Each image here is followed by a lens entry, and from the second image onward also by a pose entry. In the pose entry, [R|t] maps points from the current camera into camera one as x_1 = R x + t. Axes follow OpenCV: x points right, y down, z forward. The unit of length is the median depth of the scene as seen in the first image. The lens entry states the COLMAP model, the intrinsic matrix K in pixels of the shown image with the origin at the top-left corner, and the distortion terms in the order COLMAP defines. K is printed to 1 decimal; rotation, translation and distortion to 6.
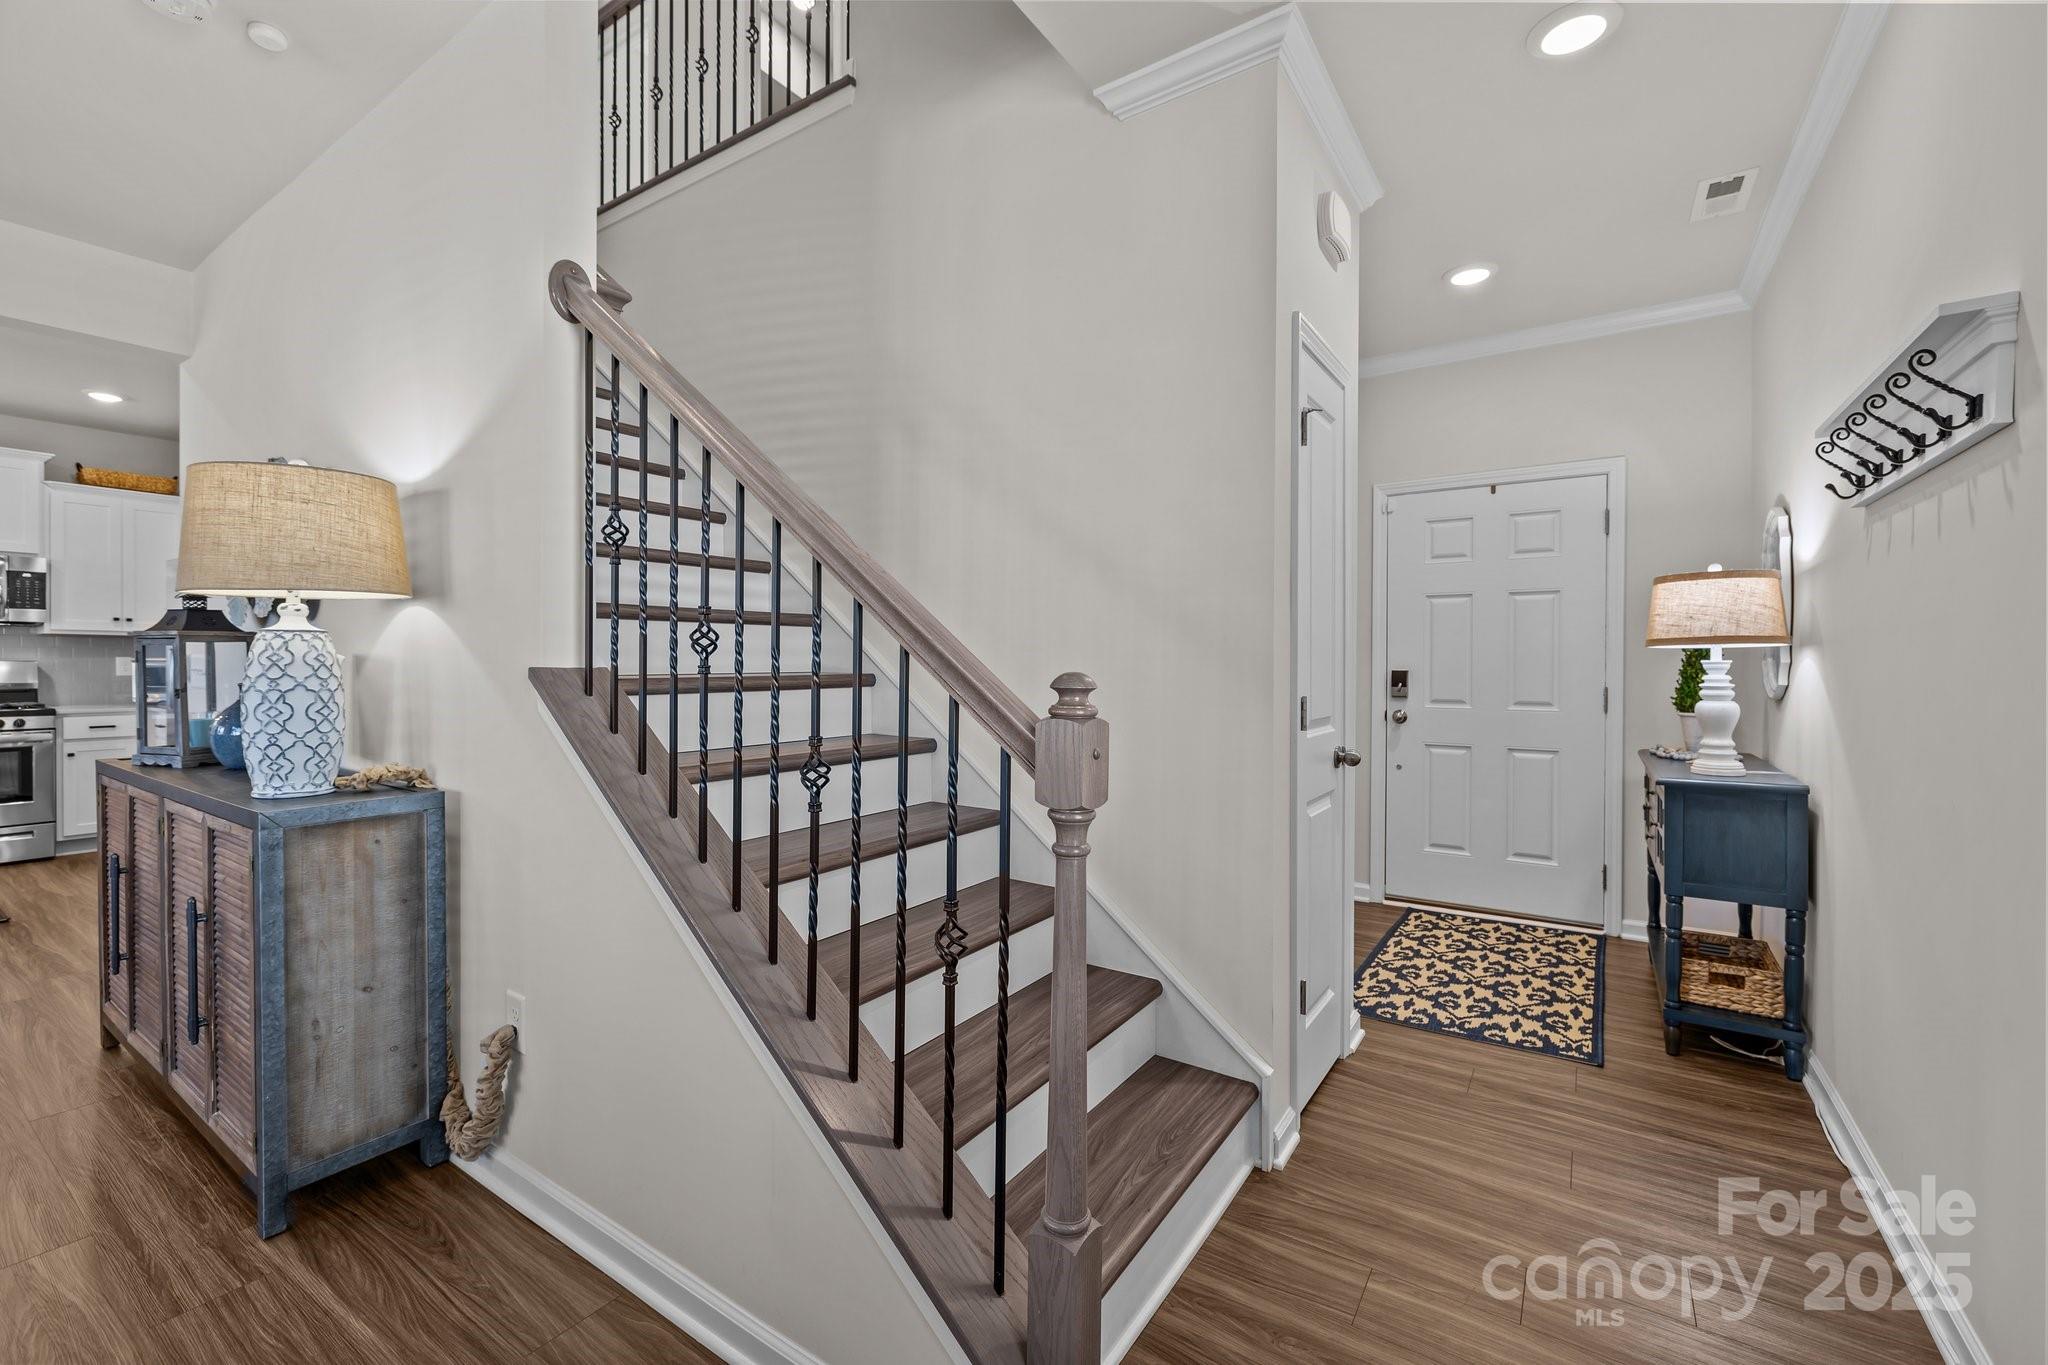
lens RADIAL K [[866.0, 0, 983.3], [0, 866.0, 663.6], [0, 0, 1]] dist [0.000956, -0.000820]
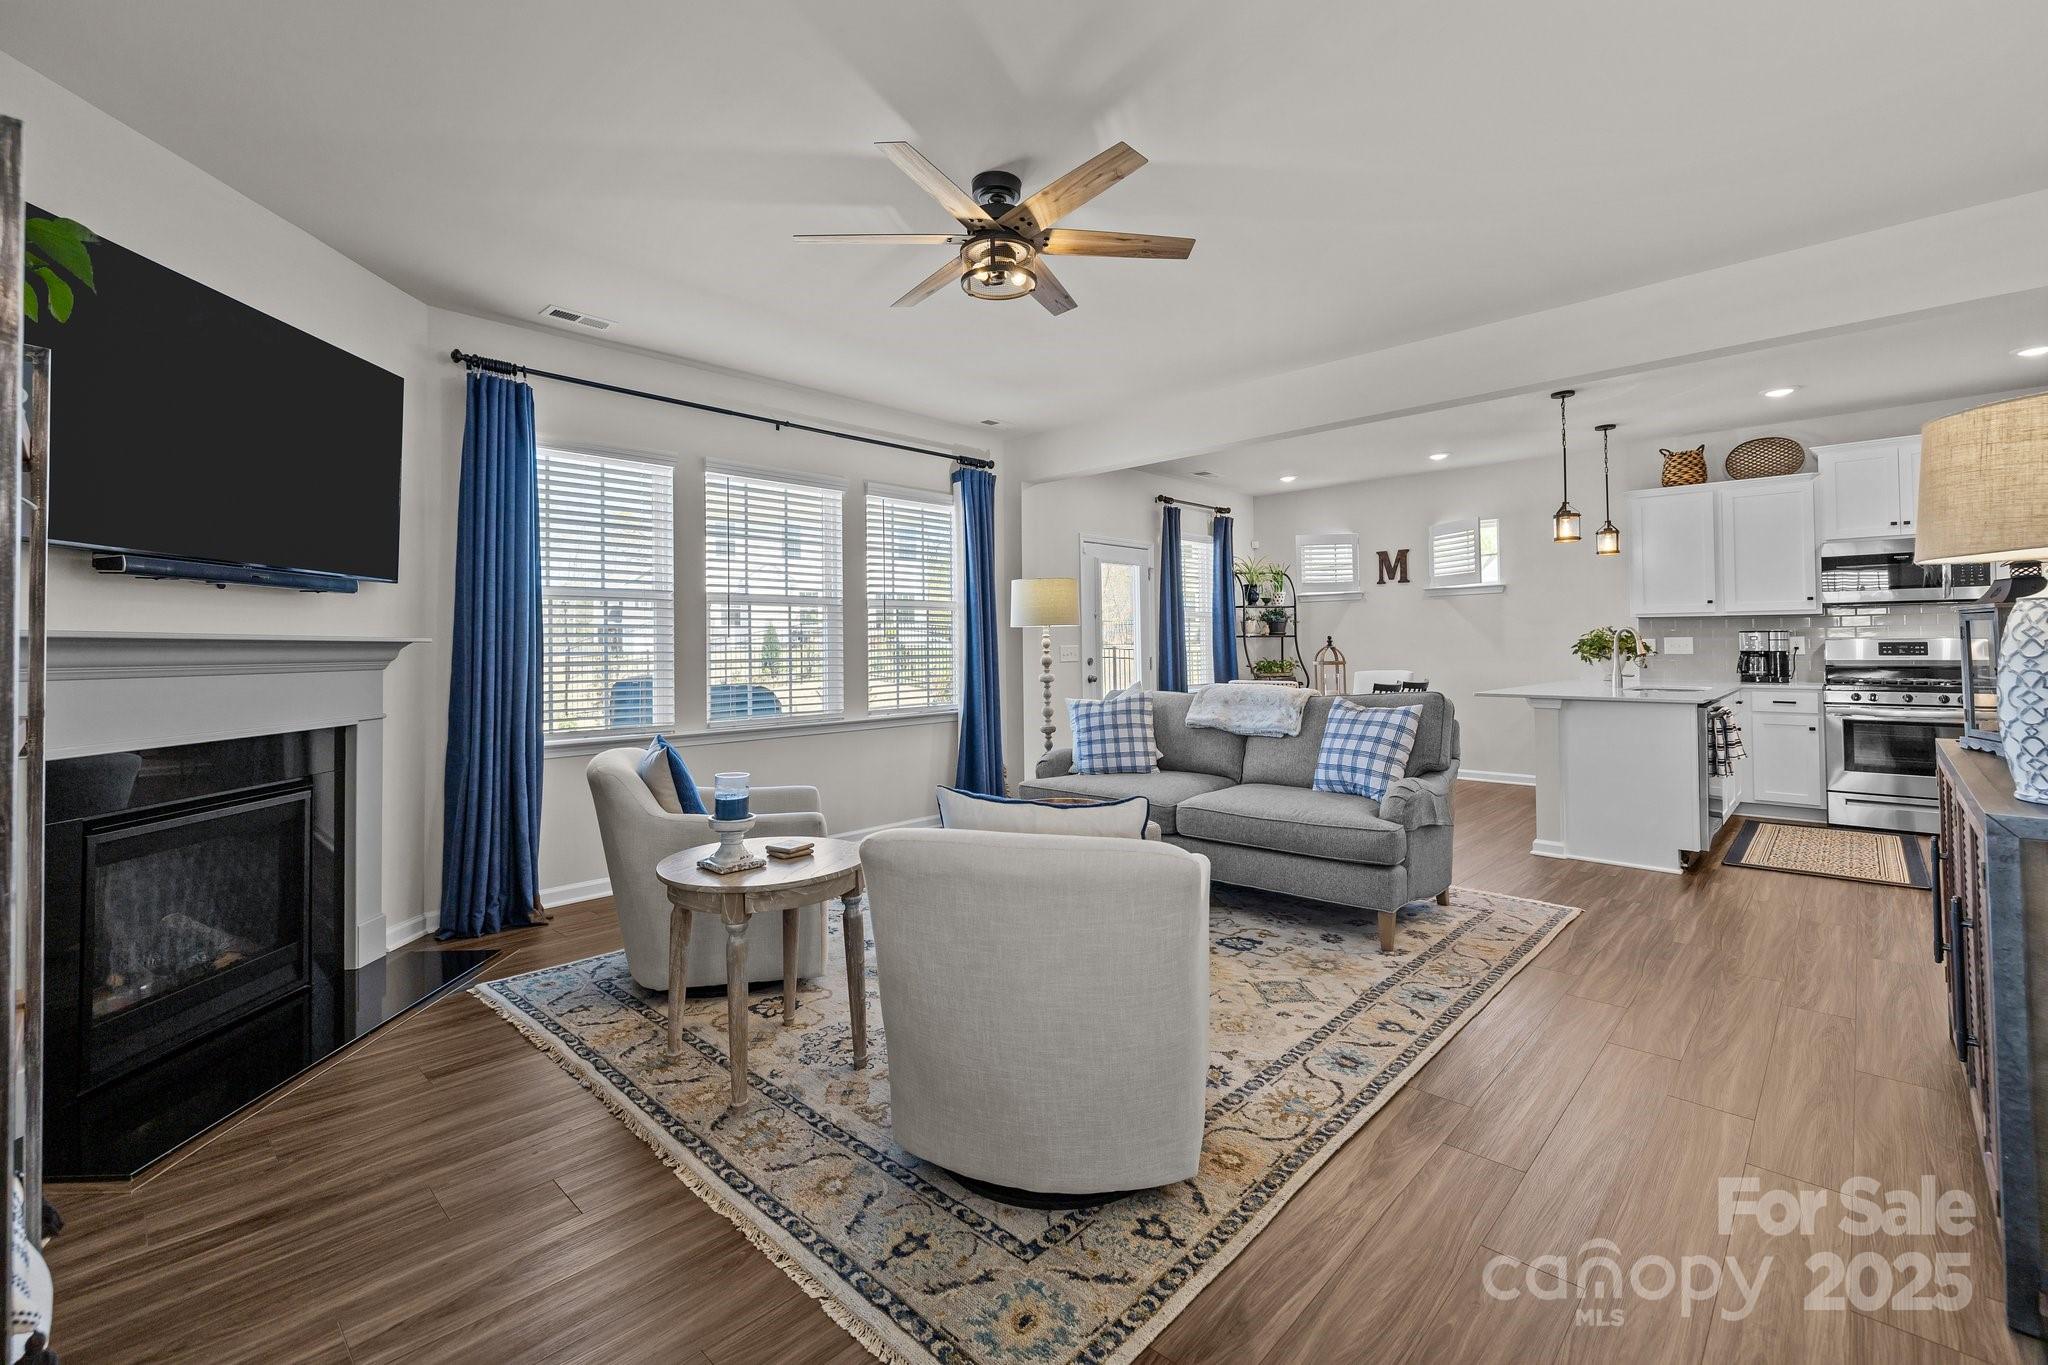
lens RADIAL K [[866.0, 0, 1033.2], [0, 866.0, 632.9], [0, 0, 1]] dist [0.000956, -0.000820]
pose [[-0.145333, -0.017468, -0.989229, 0.136722], [0.009365, 0.999775, -0.019031, 0.000859], [0.989338, -0.012030, -0.145137, 0.176419]]
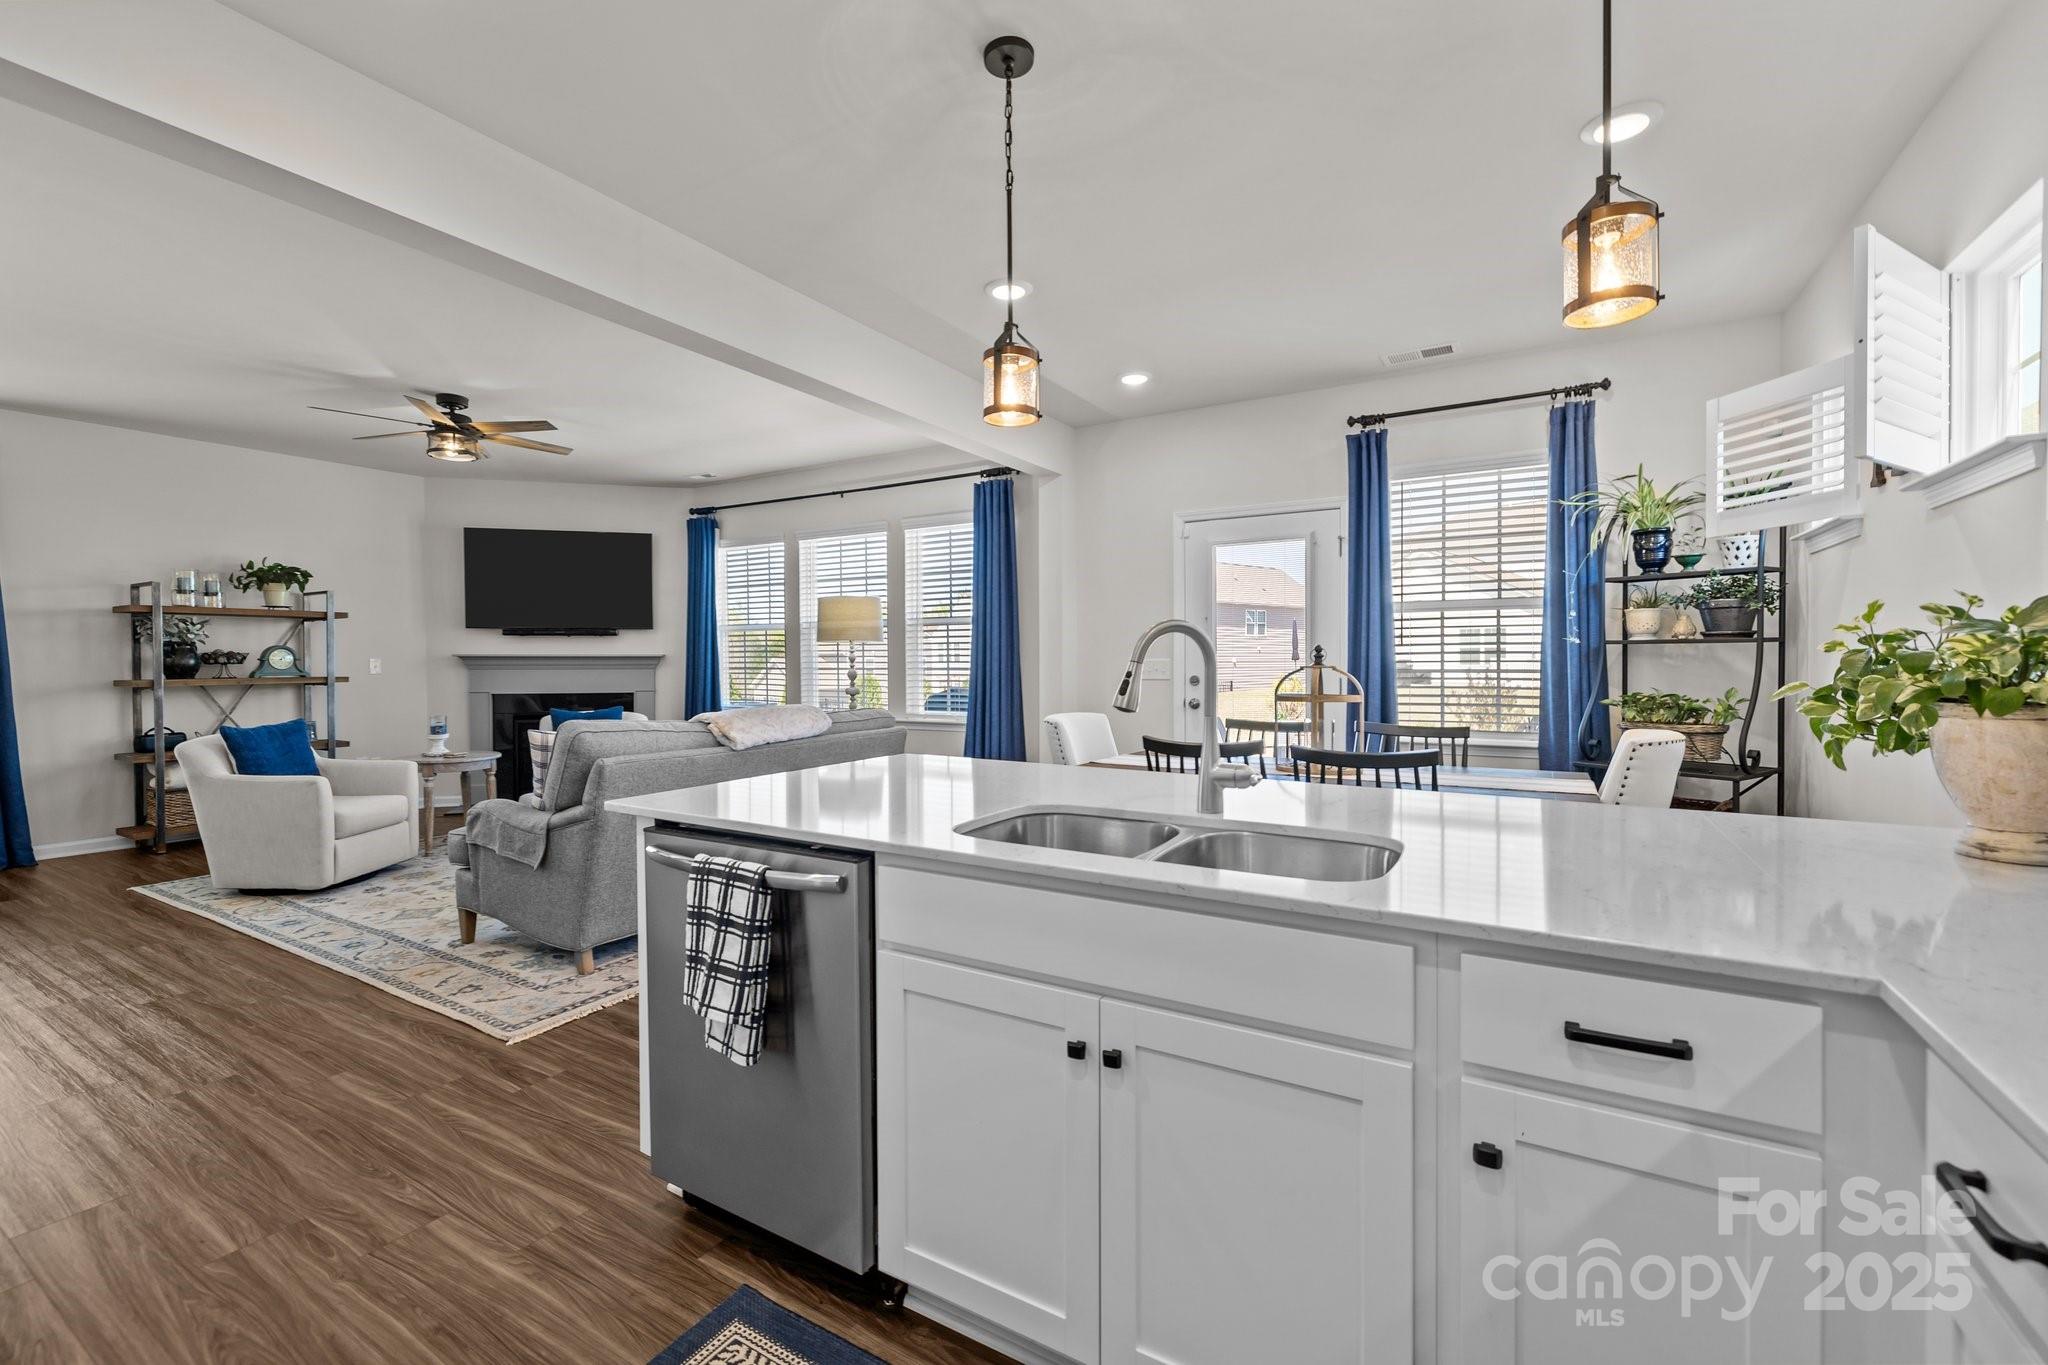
lens RADIAL K [[866.0, 0, 1004.0], [0, 866.0, 670.9], [0, 0, 1]] dist [0.000956, -0.000820]
pose [[-0.997697, 0.001447, -0.067818, -2.670943], [0.000517, 0.999906, 0.013719, -0.014661], [0.067832, 0.013653, -0.997603, 2.534378]]
